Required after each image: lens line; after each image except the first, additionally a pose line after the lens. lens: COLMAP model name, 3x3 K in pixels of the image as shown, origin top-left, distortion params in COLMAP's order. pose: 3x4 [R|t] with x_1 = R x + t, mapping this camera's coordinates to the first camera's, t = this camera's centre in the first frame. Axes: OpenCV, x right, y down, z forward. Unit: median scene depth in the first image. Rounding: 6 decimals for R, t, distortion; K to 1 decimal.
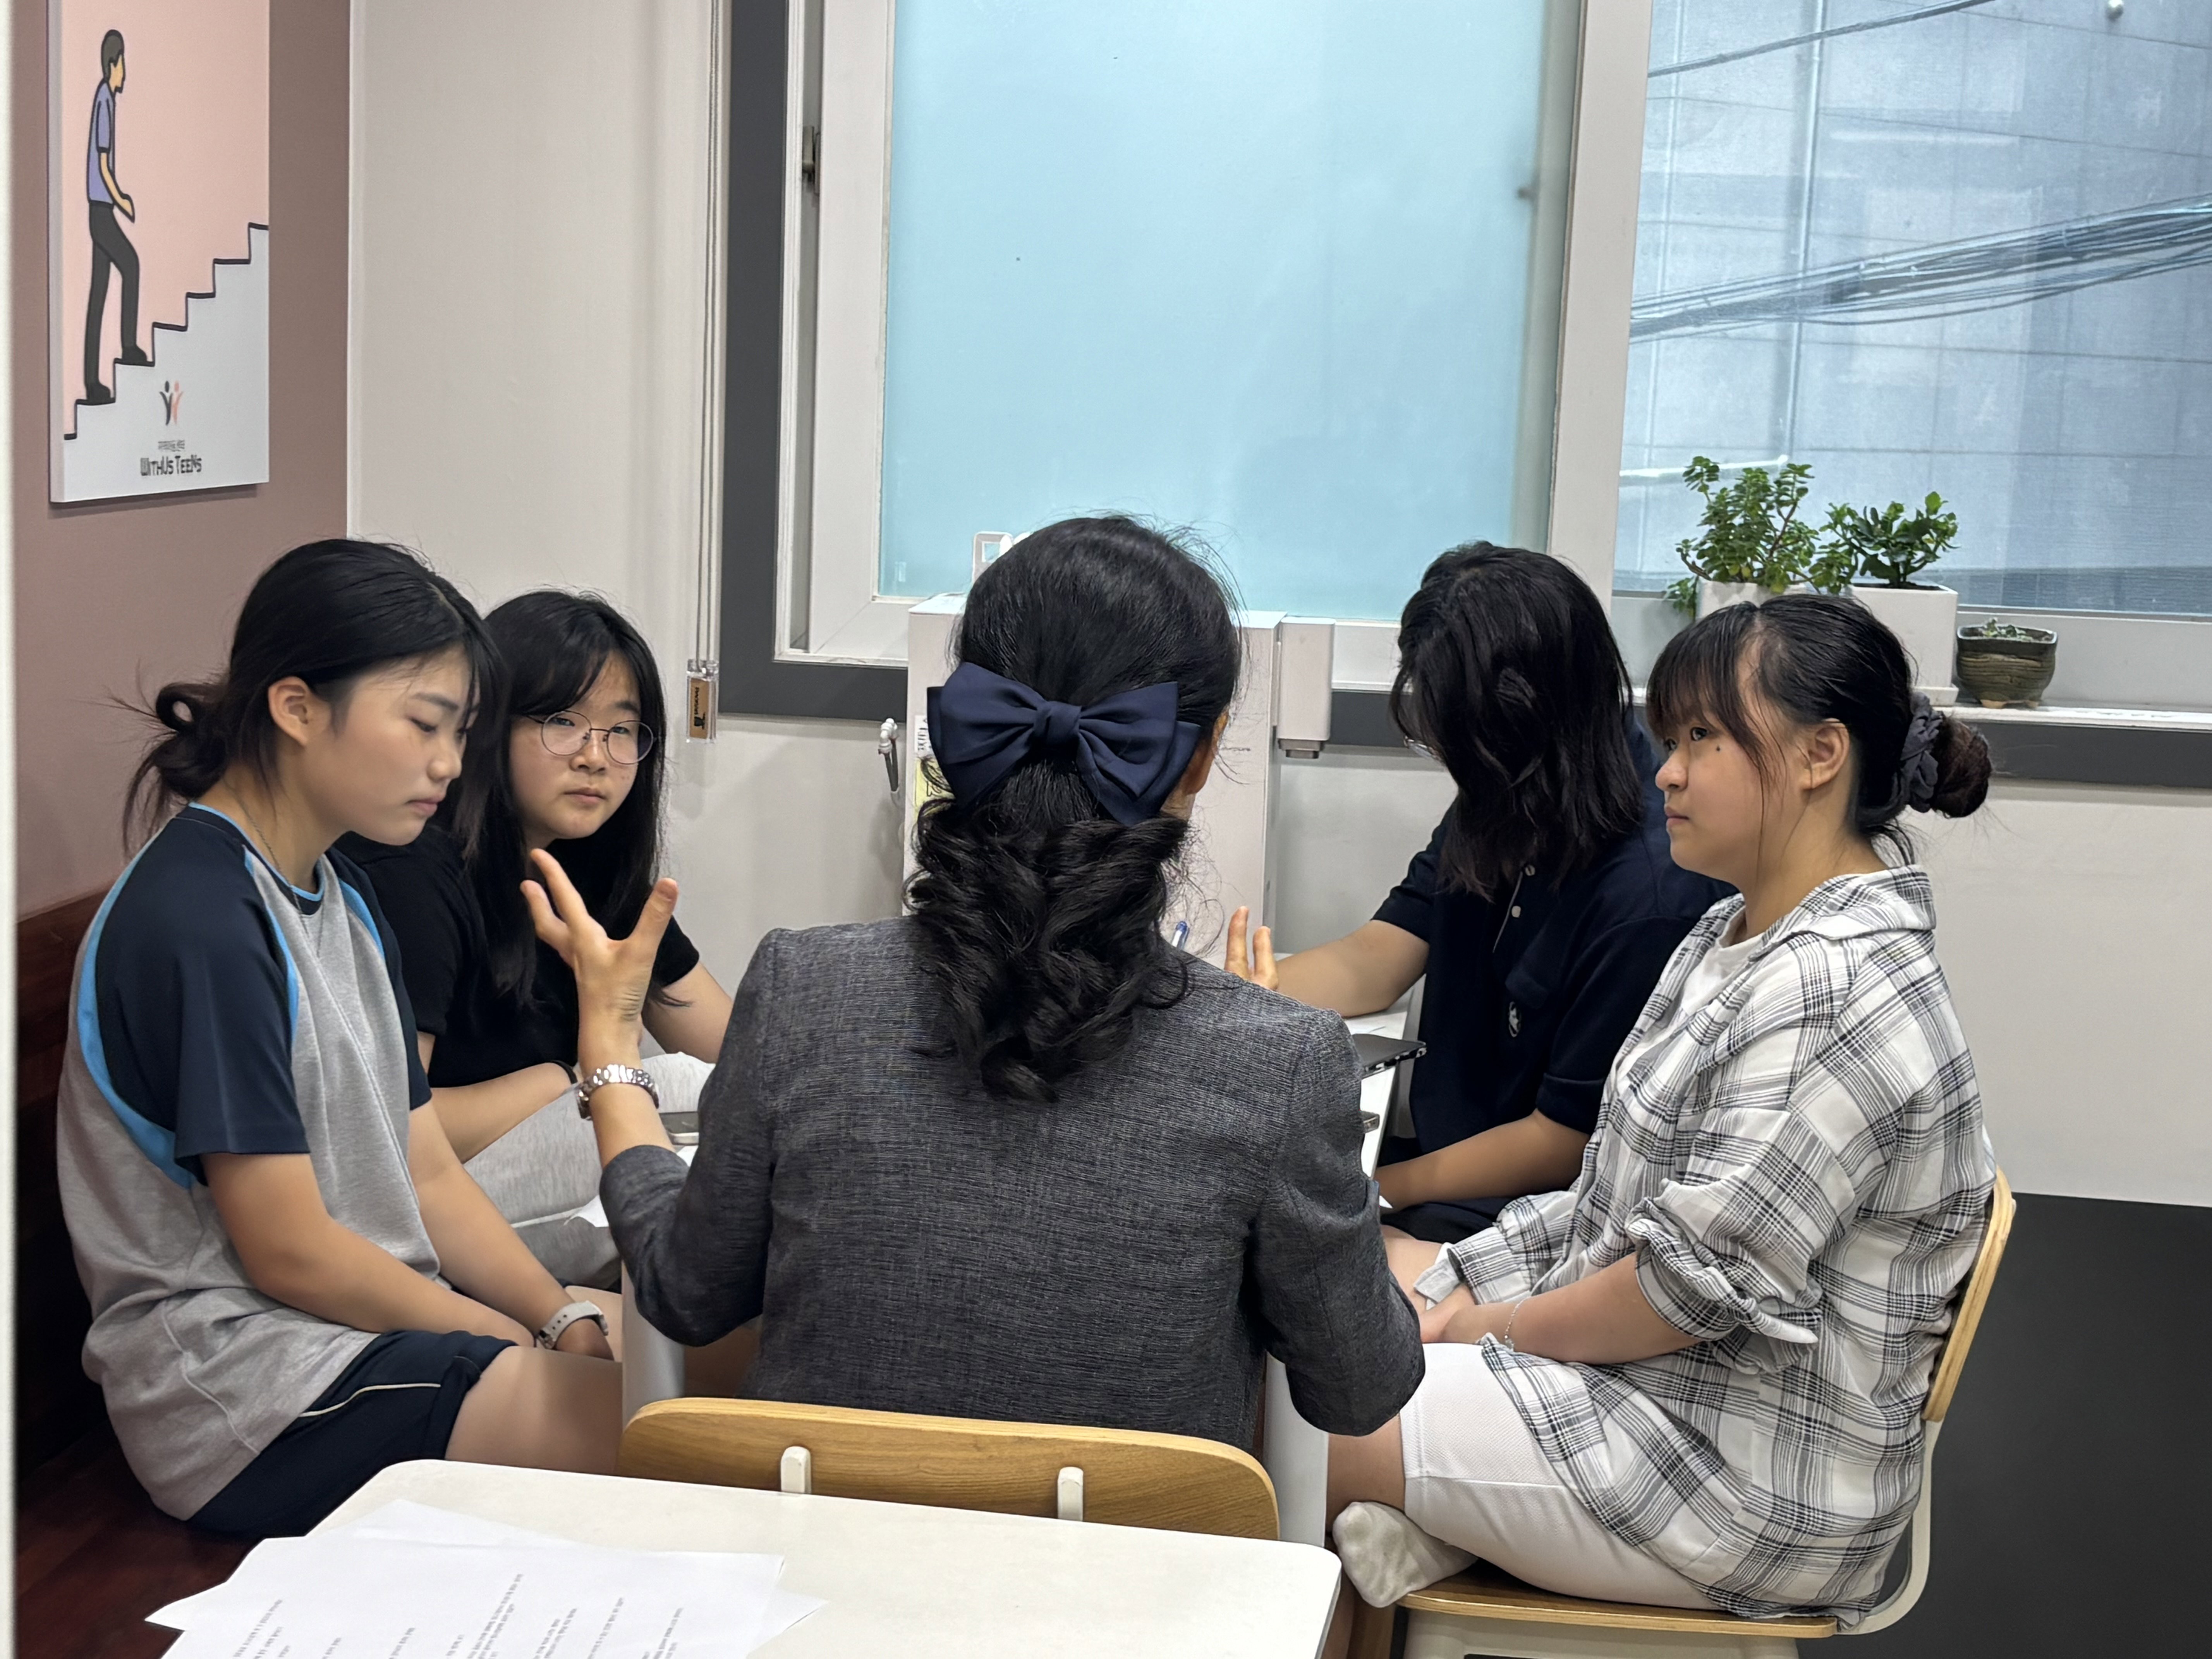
lens RADIAL K [[3281.6, 0, 1106.0], [0, 3281.6, 829.5], [0, 0, 1]] dist [0.257950, 0.059263]
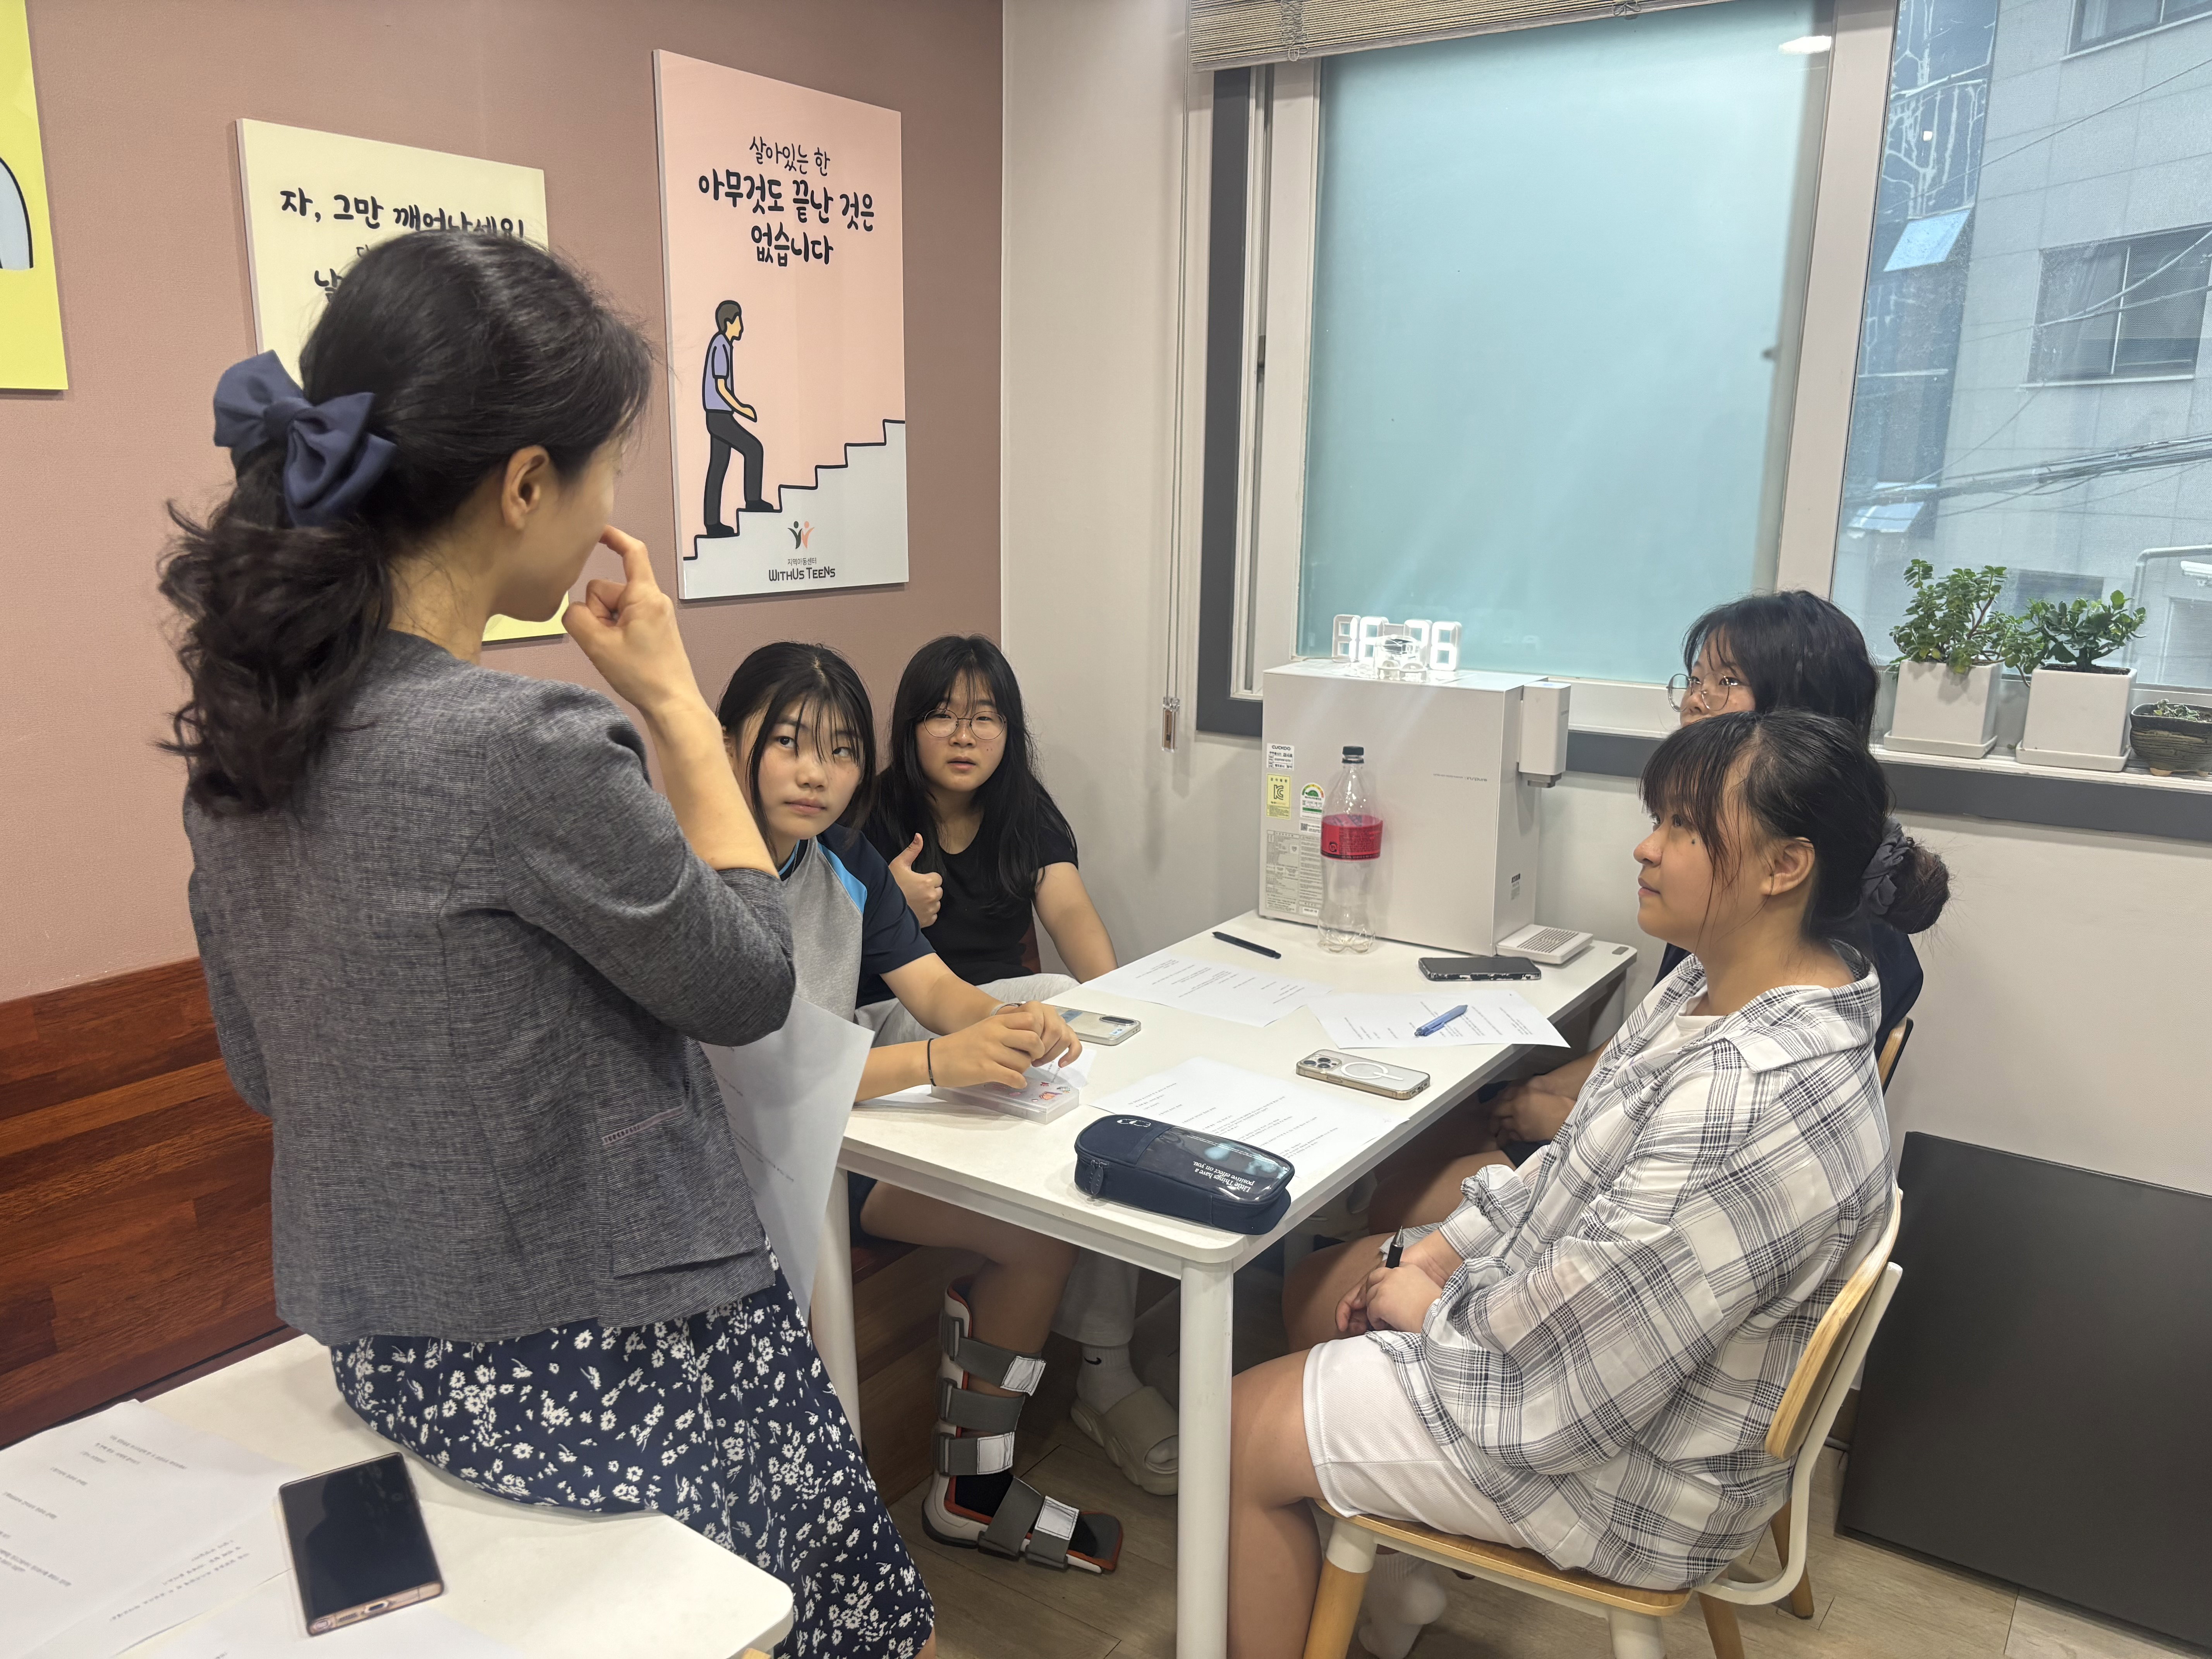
lens RADIAL K [[1545.5, 0, 1159.3], [0, 1545.5, 831.1], [0, 0, 1]] dist [0.007275, 0.006635]
pose [[0.906664, 0.069719, -0.416053, 0.195591], [-0.040245, 0.996045, 0.079207, -0.051639], [0.419930, -0.055070, 0.905884, 0.397892]]
